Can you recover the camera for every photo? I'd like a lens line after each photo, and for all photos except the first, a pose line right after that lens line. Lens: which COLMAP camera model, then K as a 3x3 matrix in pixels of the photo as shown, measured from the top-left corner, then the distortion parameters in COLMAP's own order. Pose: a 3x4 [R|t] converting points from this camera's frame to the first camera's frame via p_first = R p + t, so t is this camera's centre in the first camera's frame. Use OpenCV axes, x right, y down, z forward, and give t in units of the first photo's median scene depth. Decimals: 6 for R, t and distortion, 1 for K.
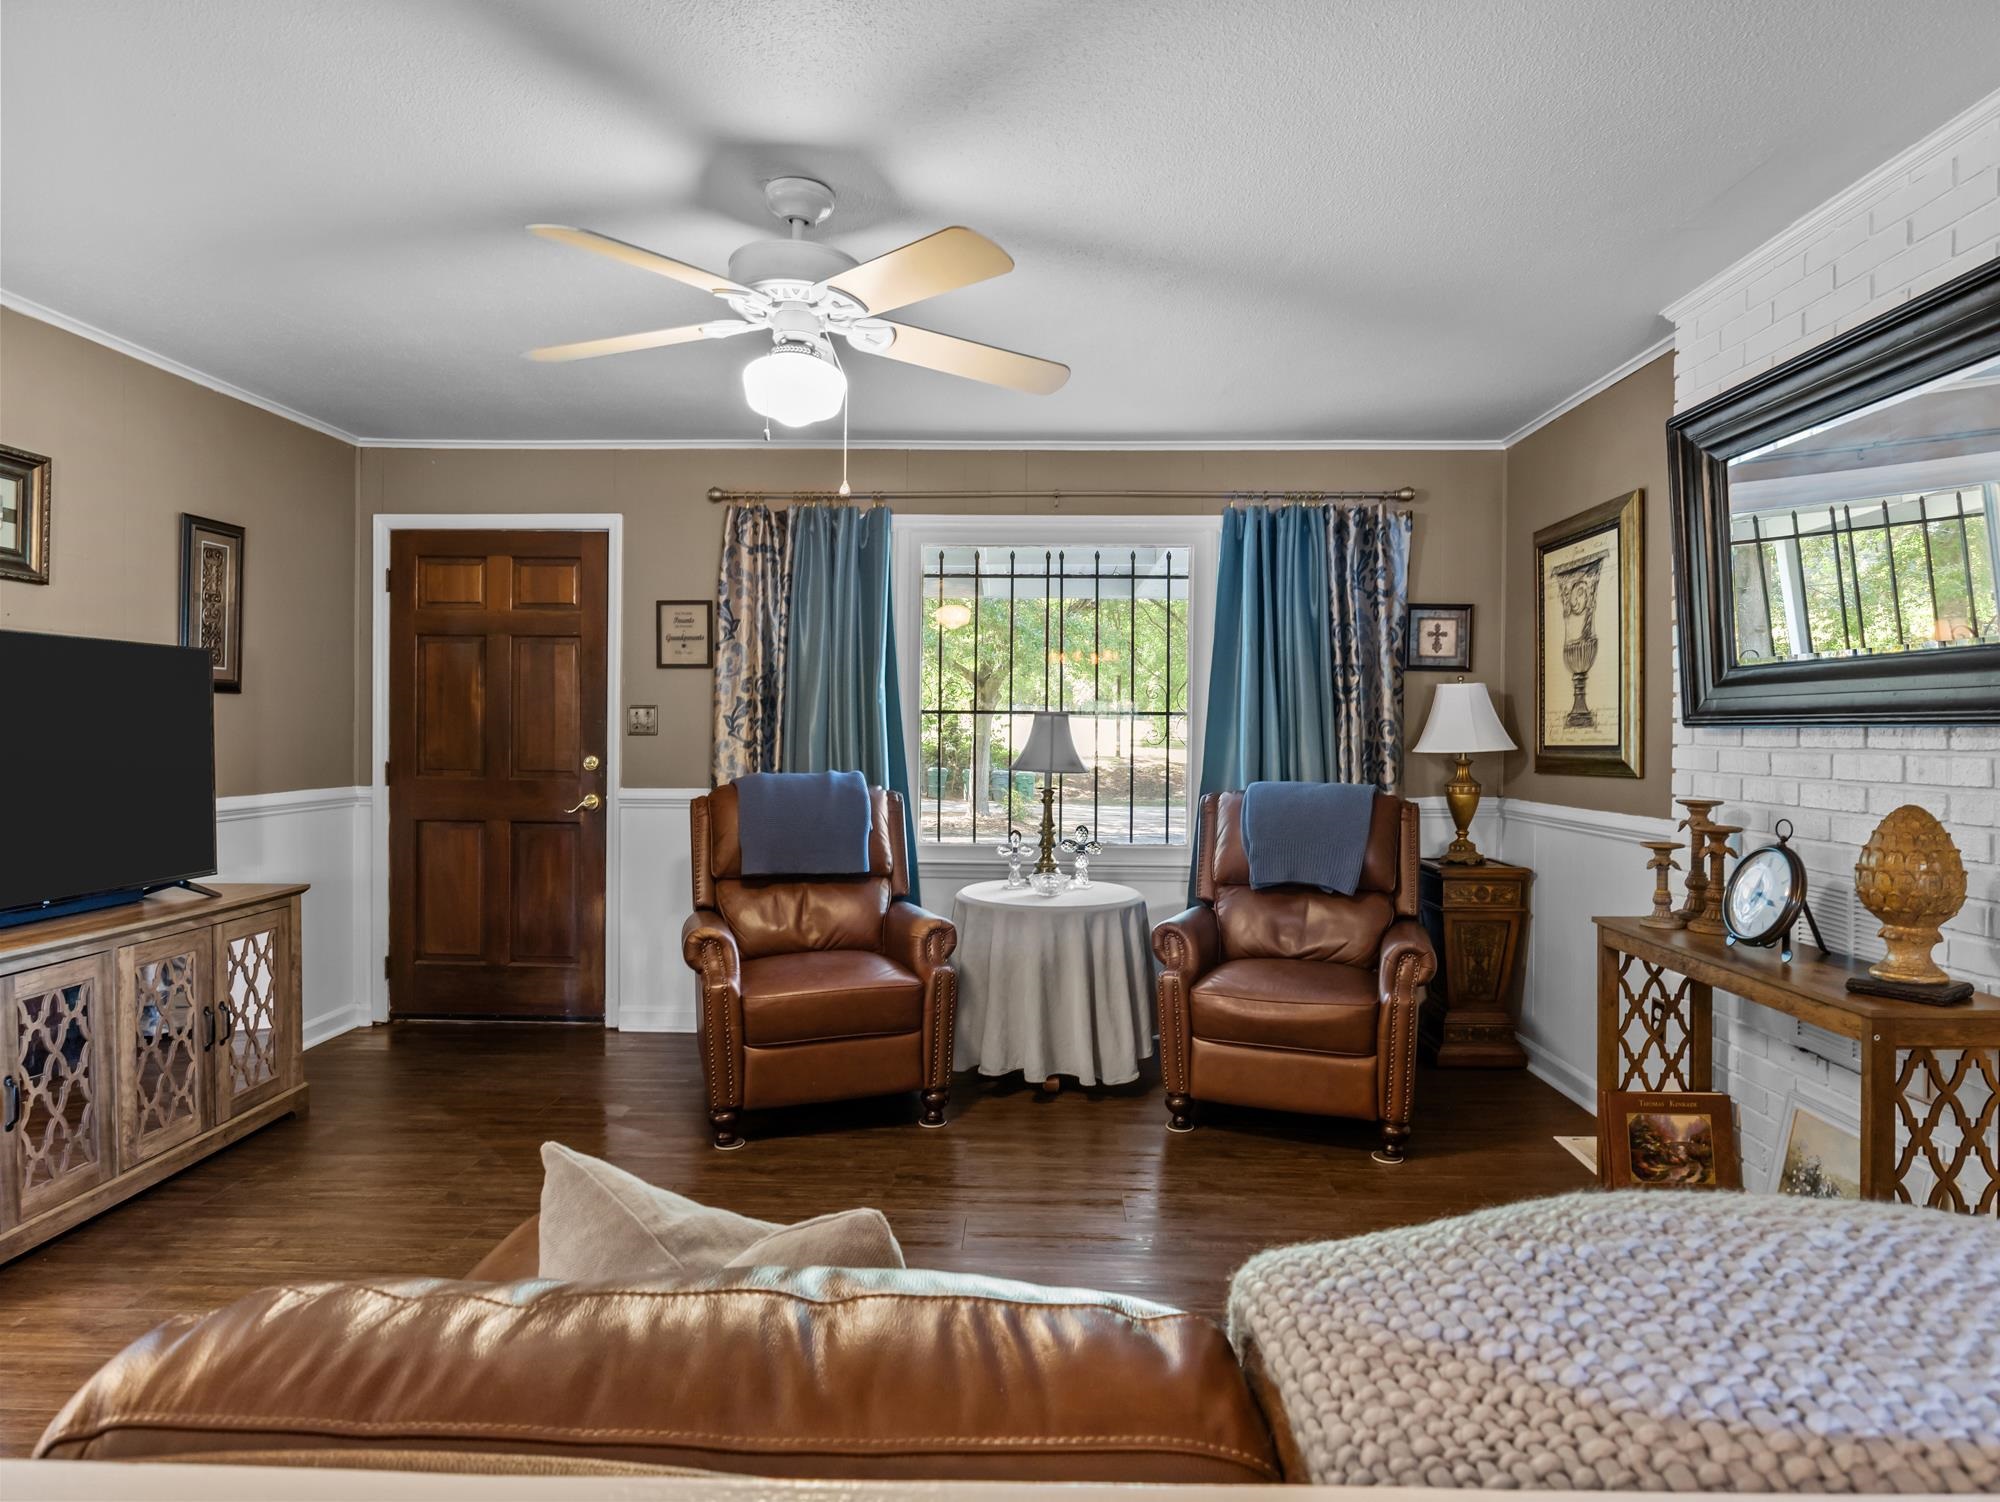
lens RADIAL K [[1142.6, 0, 989.7], [0, 1142.6, 749.7], [0, 0, 1]] dist [0.001732, -0.000199]
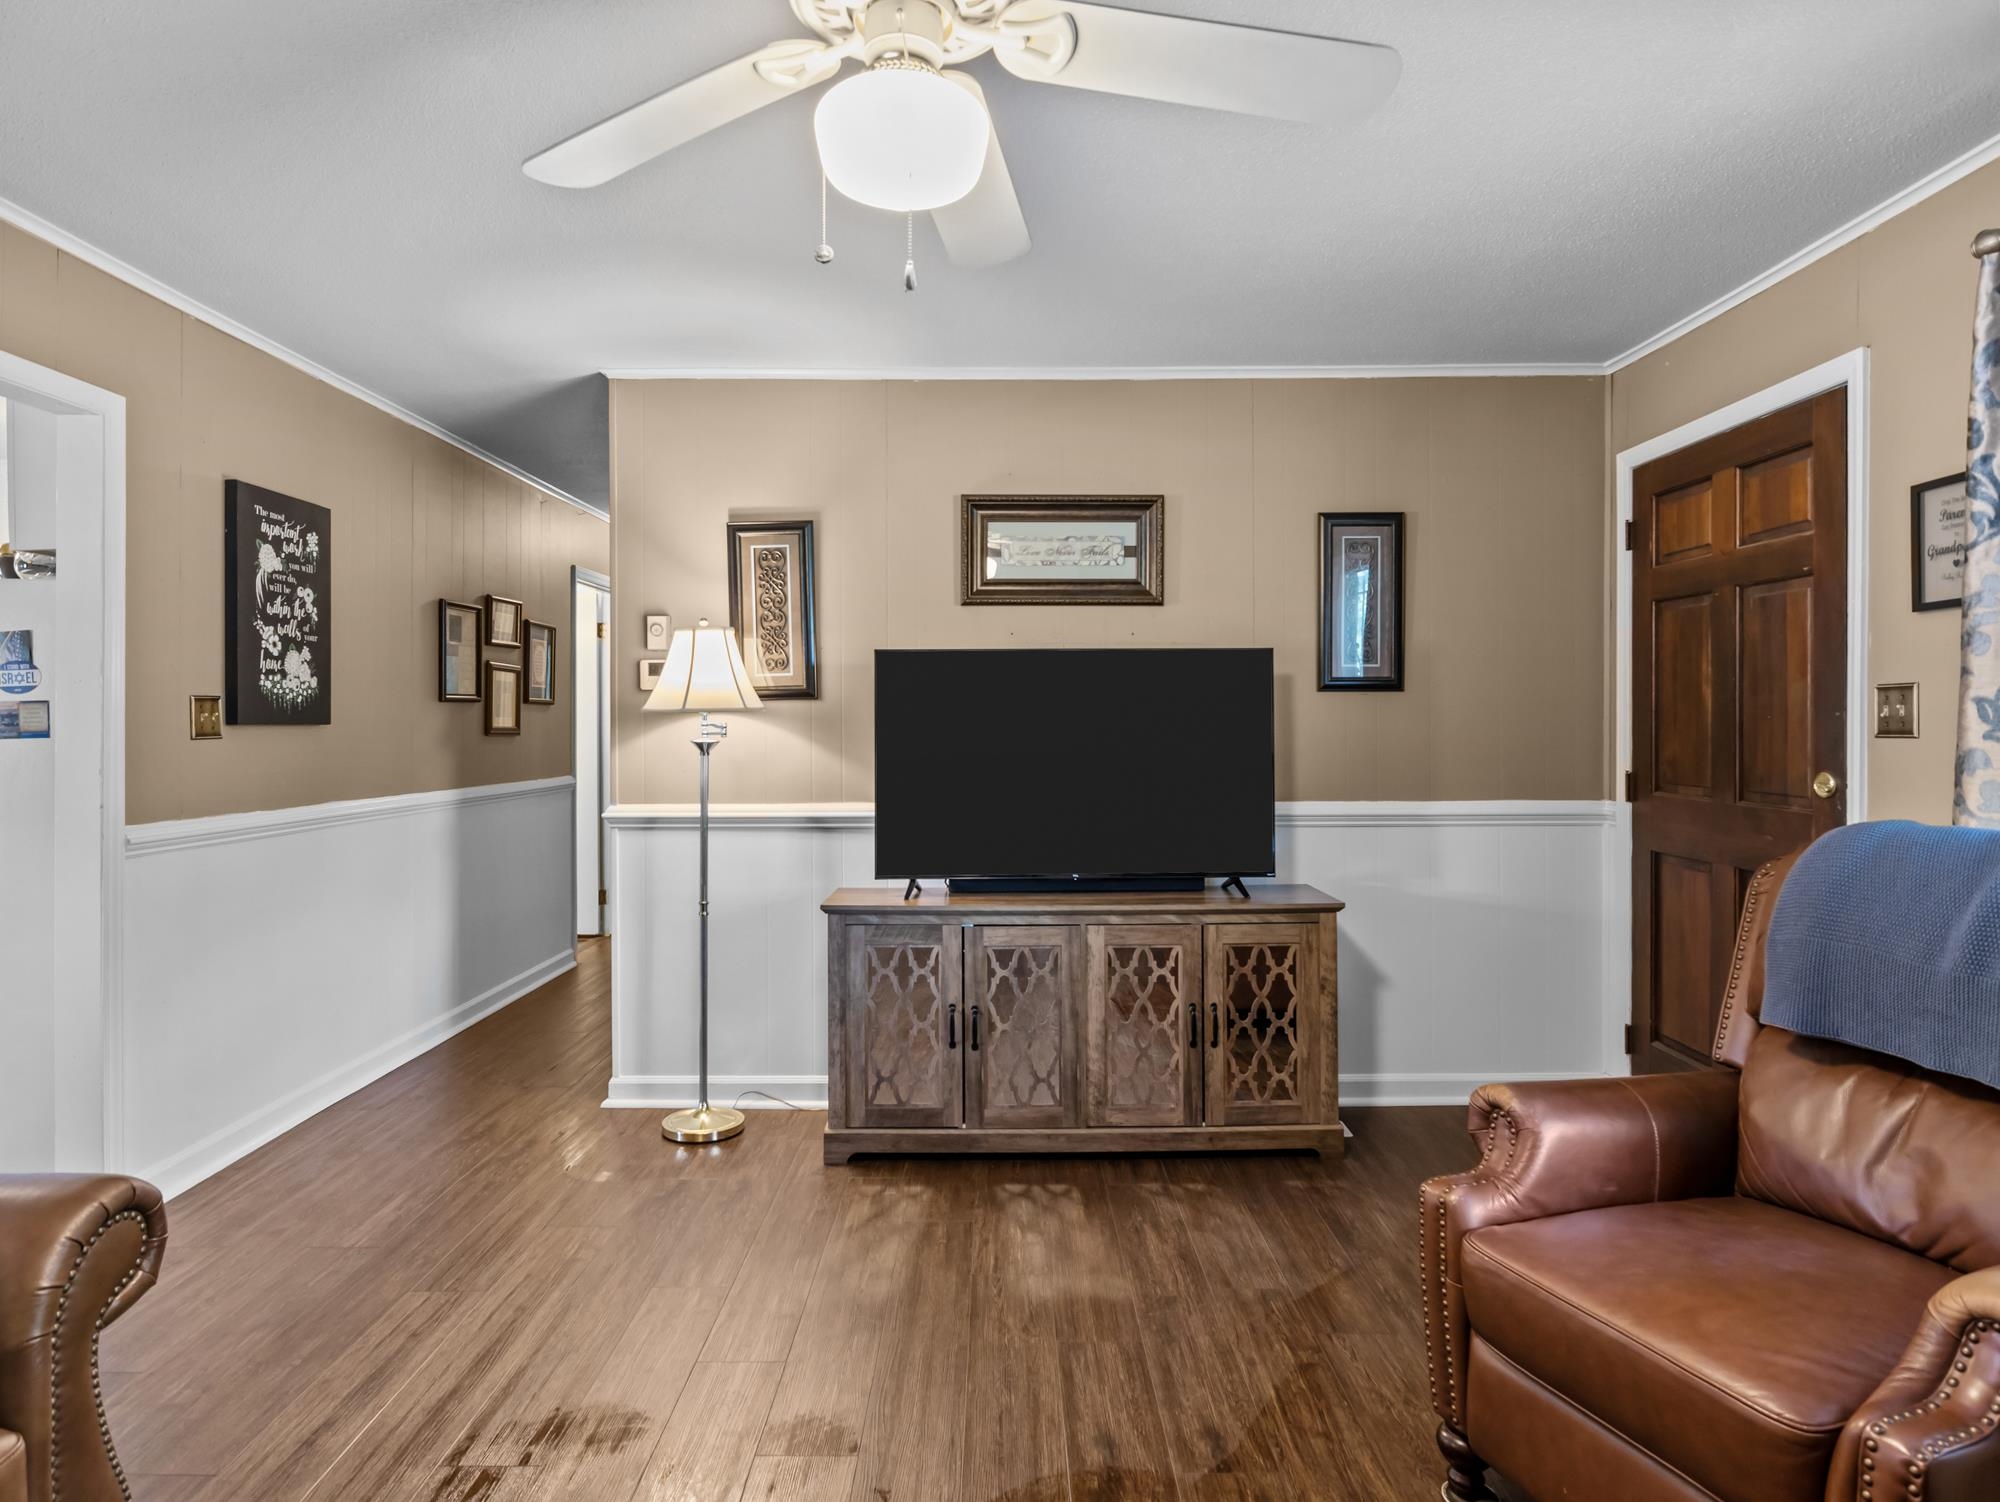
lens RADIAL K [[1134.6, 0, 1004.0], [0, 1134.6, 726.4], [0, 0, 1]] dist [-0.006720, -0.000209]
pose [[0.037900, -0.005988, -0.999264, 0.234207], [-0.015647, 0.999856, -0.006585, -0.008243], [0.999159, 0.015885, 0.037801, 0.592923]]
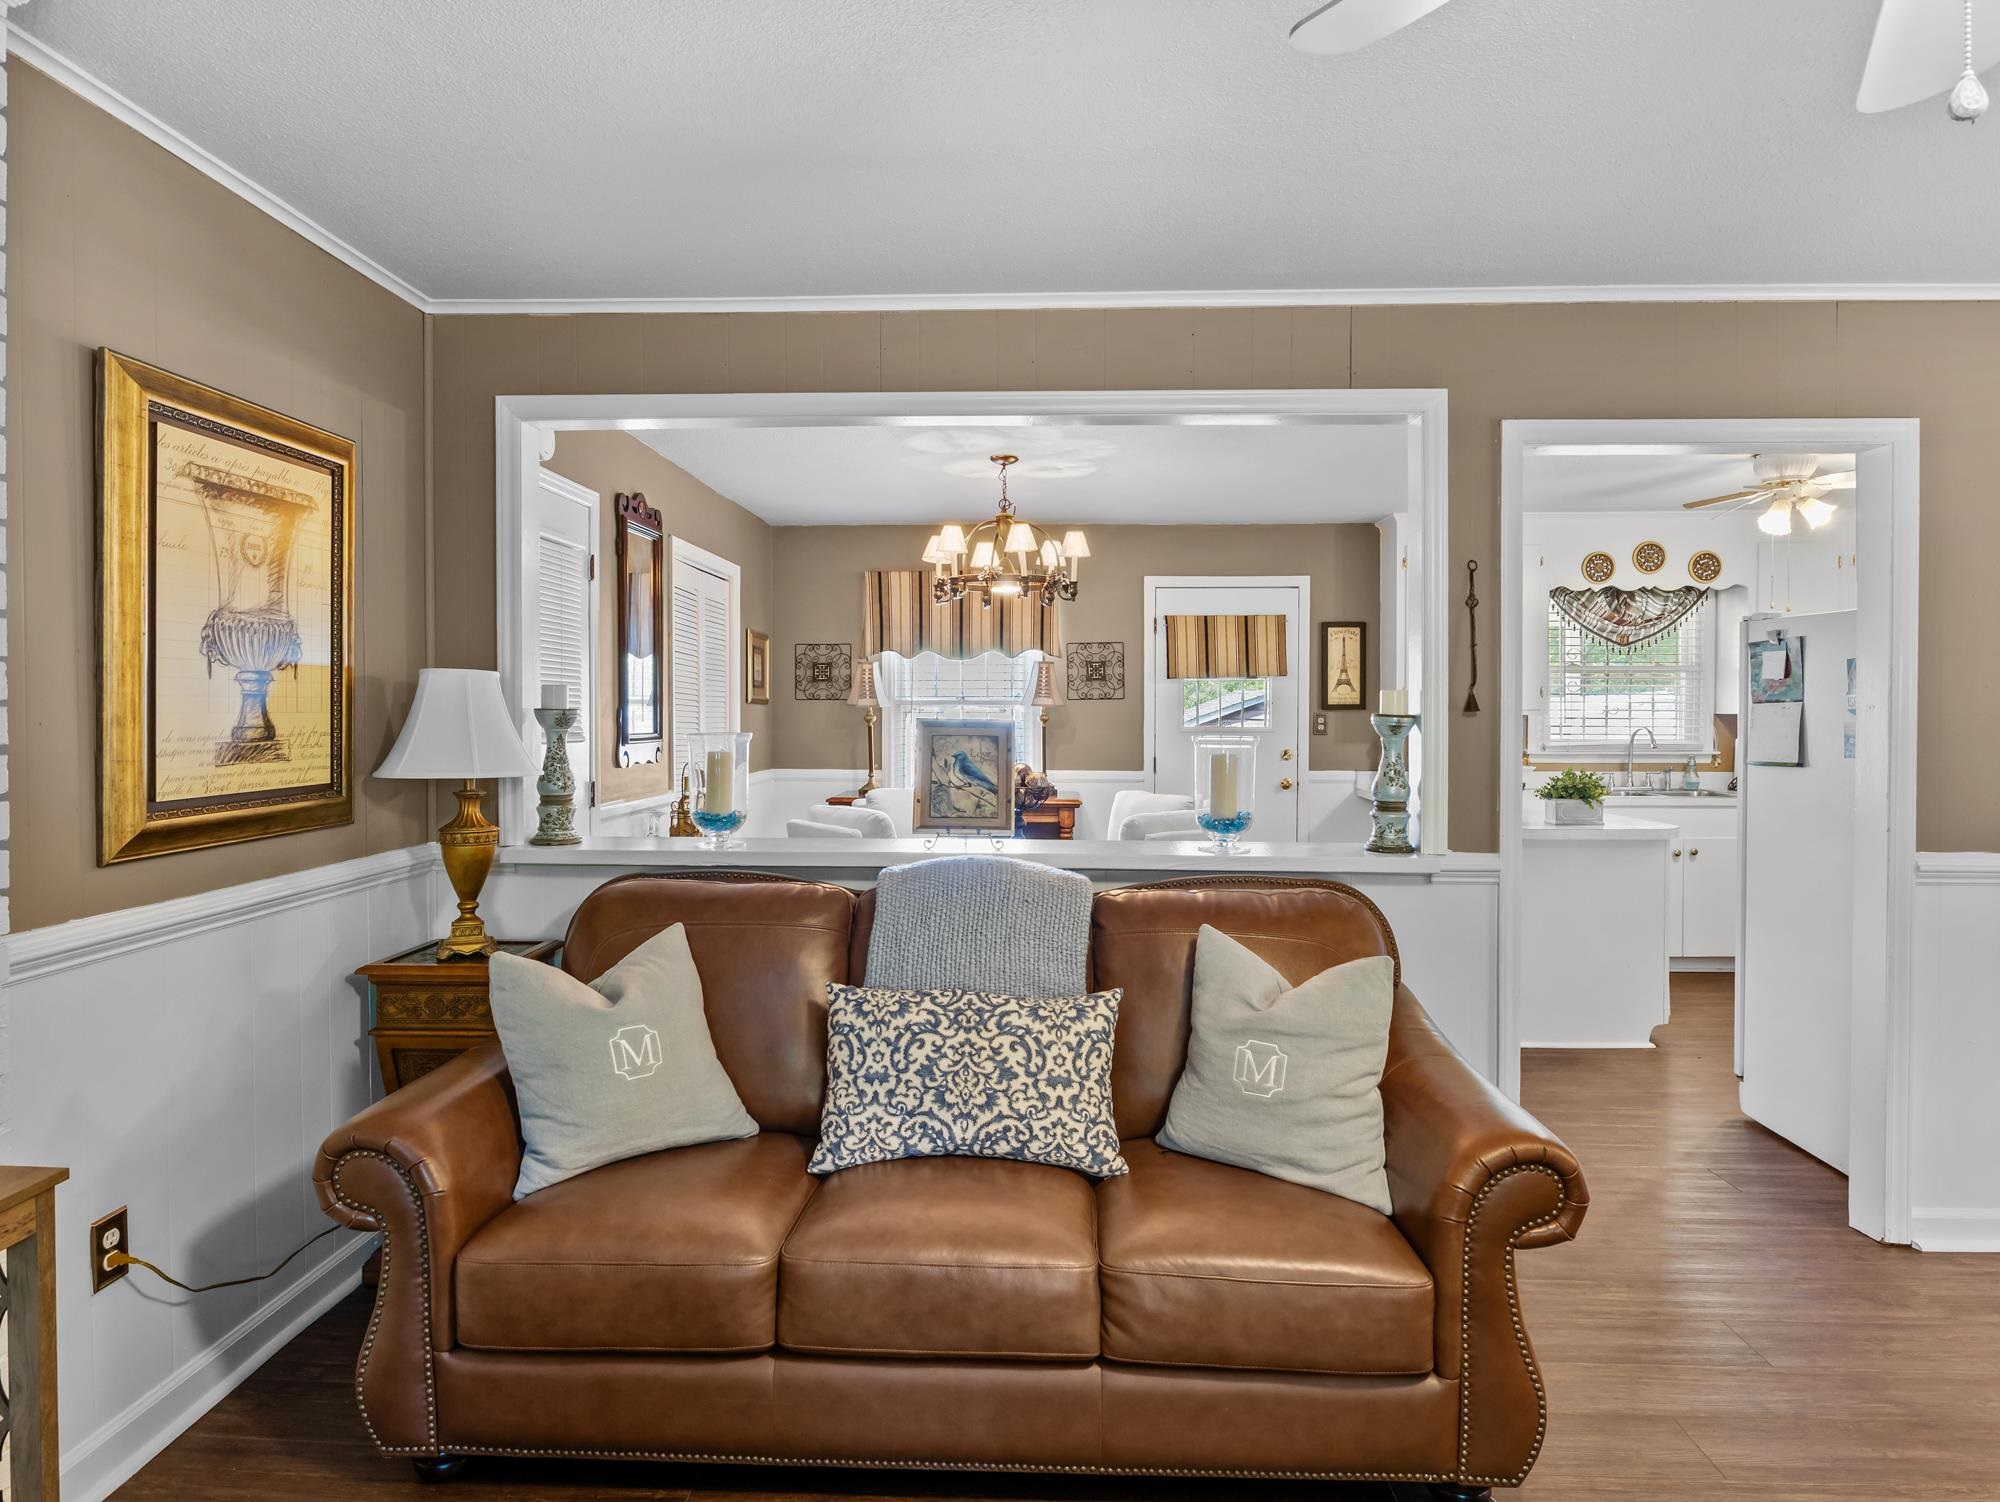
lens RADIAL K [[1134.6, 0, 1004.0], [0, 1134.6, 726.4], [0, 0, 1]] dist [-0.006720, -0.000209]
pose [[-0.999906, -0.006585, 0.012018, 0.078432], [-0.006217, 0.999519, 0.030395, -0.035599], [-0.012212, 0.030317, -0.999466, 0.763125]]
